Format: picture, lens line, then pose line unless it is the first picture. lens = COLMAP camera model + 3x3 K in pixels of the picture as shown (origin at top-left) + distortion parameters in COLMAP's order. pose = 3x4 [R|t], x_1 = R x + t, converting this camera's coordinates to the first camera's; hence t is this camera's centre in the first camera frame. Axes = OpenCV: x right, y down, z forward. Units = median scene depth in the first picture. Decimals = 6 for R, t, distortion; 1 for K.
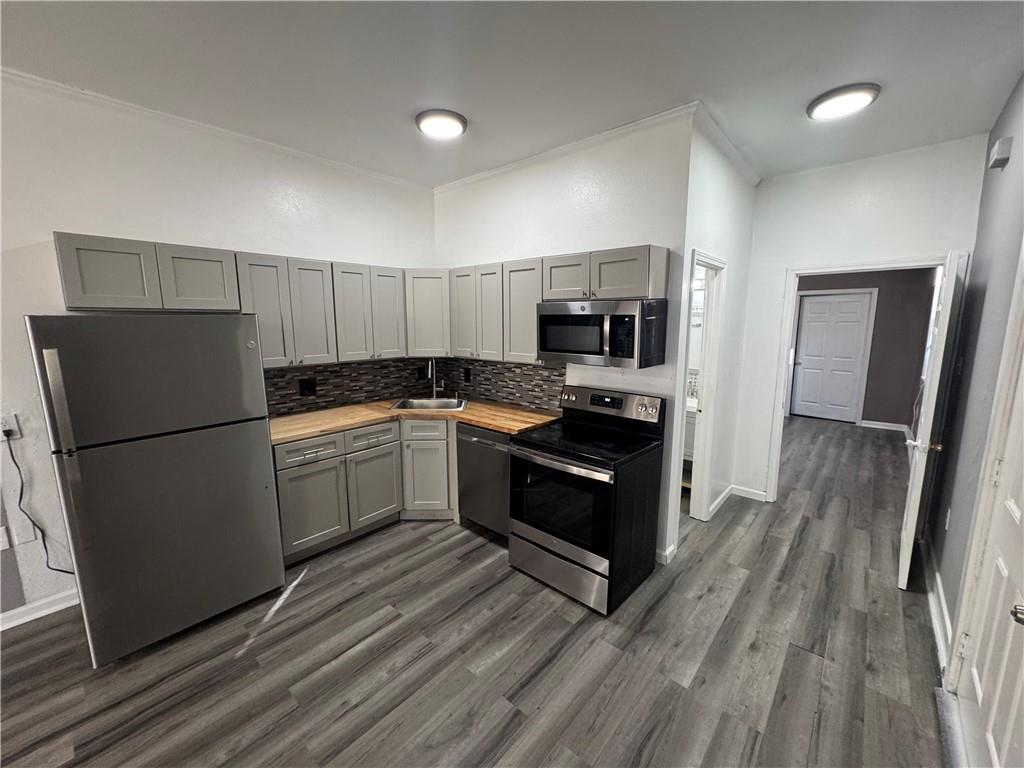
lens RADIAL K [[409.8, 0, 512.0], [0, 409.8, 384.0], [0, 0, 1]] dist [-0.000130, 0.000121]
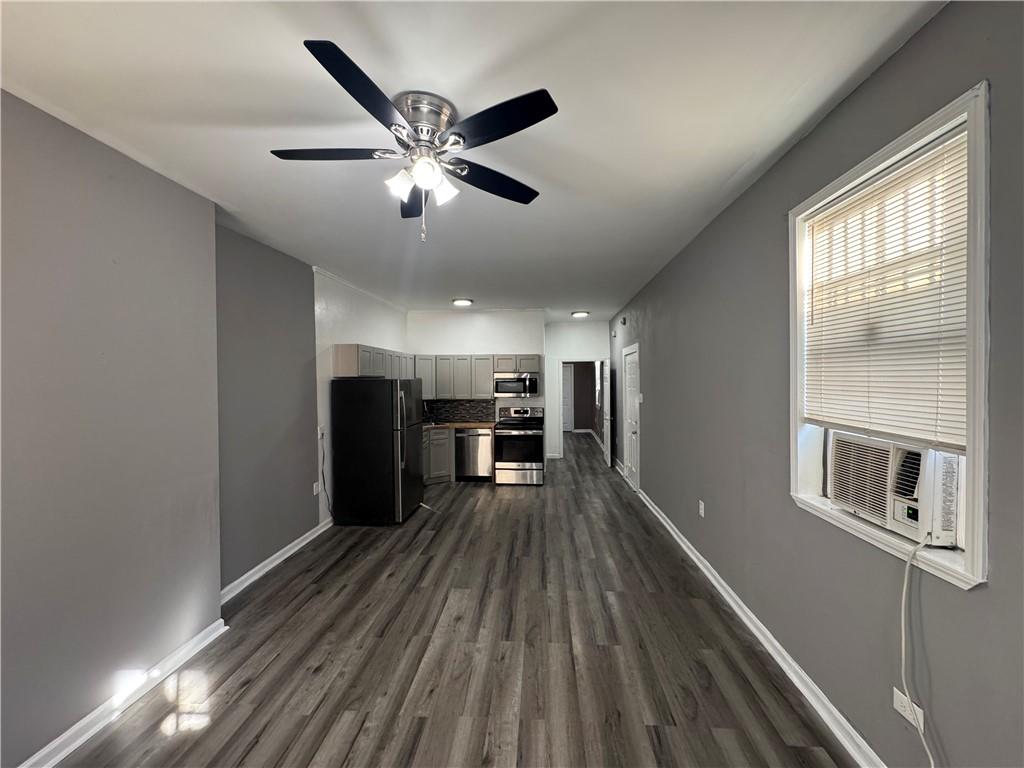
lens RADIAL K [[409.8, 0, 512.0], [0, 409.8, 384.0], [0, 0, 1]] dist [-0.000130, 0.000121]
pose [[0.801539, -0.011345, 0.597835, -1.405099], [0.097053, 0.989030, -0.111354, 0.157468], [-0.590013, 0.147277, 0.793847, -1.049679]]
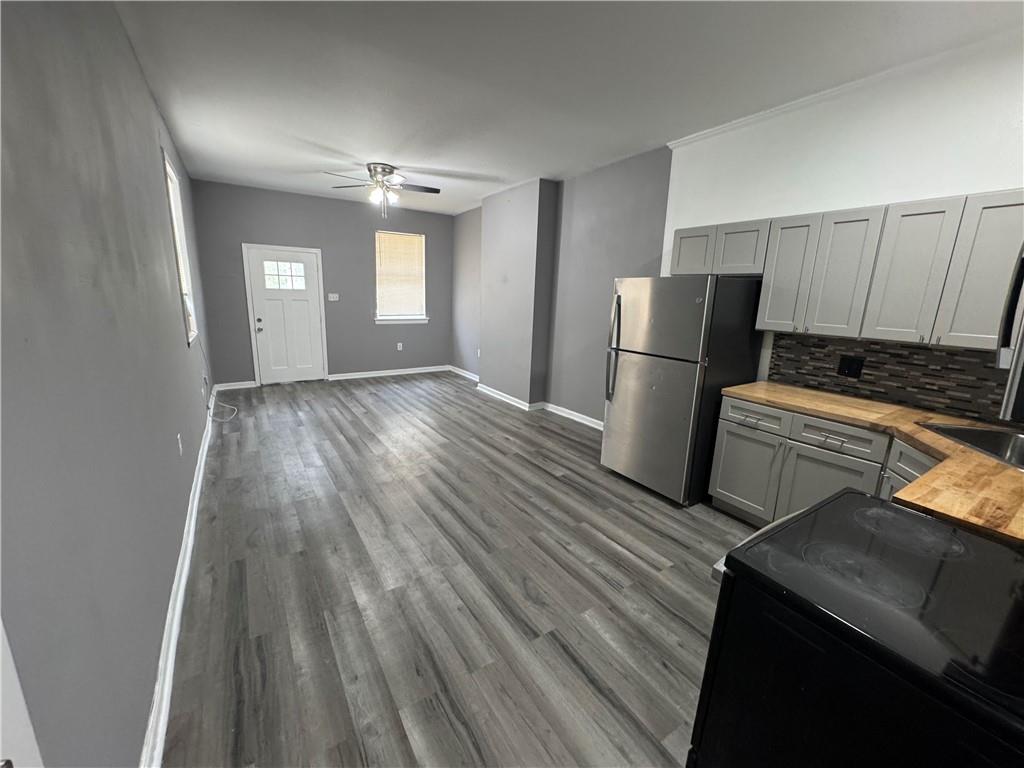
lens RADIAL K [[409.8, 0, 512.0], [0, 409.8, 384.0], [0, 0, 1]] dist [-0.000130, 0.000121]
pose [[-0.267006, 0.208576, -0.940853, 0.609103], [-0.176121, 0.949294, 0.260429, -0.068037], [0.947465, 0.235240, -0.216733, 0.676860]]
